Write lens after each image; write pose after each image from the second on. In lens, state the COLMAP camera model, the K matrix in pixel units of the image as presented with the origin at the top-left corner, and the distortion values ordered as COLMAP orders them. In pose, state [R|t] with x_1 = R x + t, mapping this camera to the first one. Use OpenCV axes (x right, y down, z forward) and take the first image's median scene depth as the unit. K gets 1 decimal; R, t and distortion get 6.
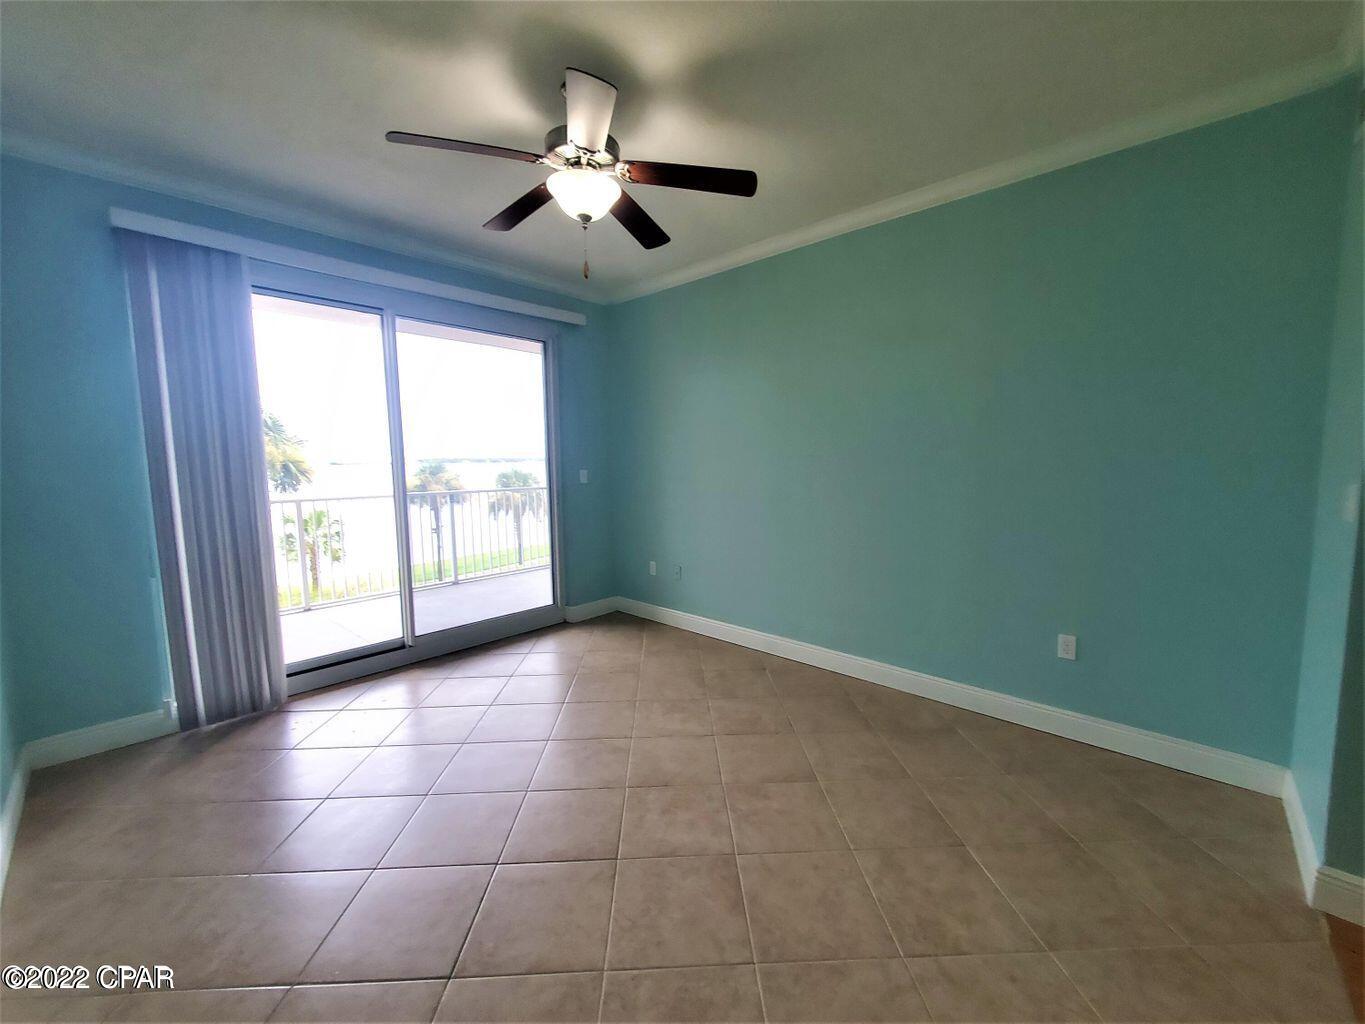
lens RADIAL K [[541.8, 0, 672.6], [0, 541.8, 512.2], [0, 0, 1]] dist [-0.001332, 0.000225]
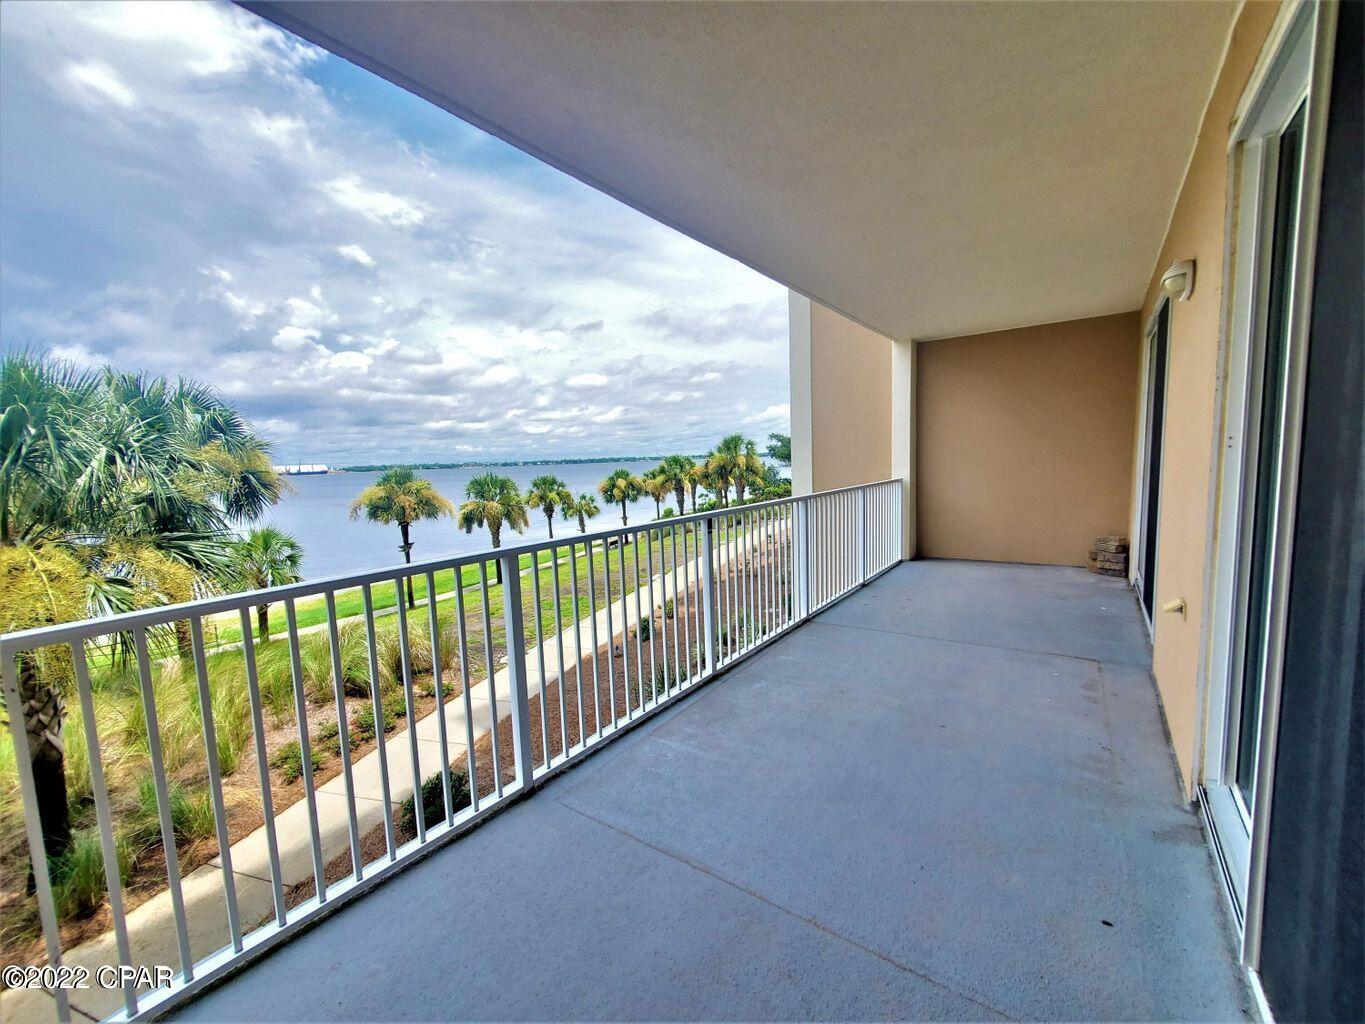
lens RADIAL K [[541.8, 0, 683.5], [0, 541.8, 516.3], [0, 0, 1]] dist [-0.001332, 0.000225]
pose [[0.990063, -0.039567, 0.134943, -0.116509], [0.038574, 0.999206, 0.009967, -0.008791], [-0.135230, -0.004662, 0.990803, 0.092123]]
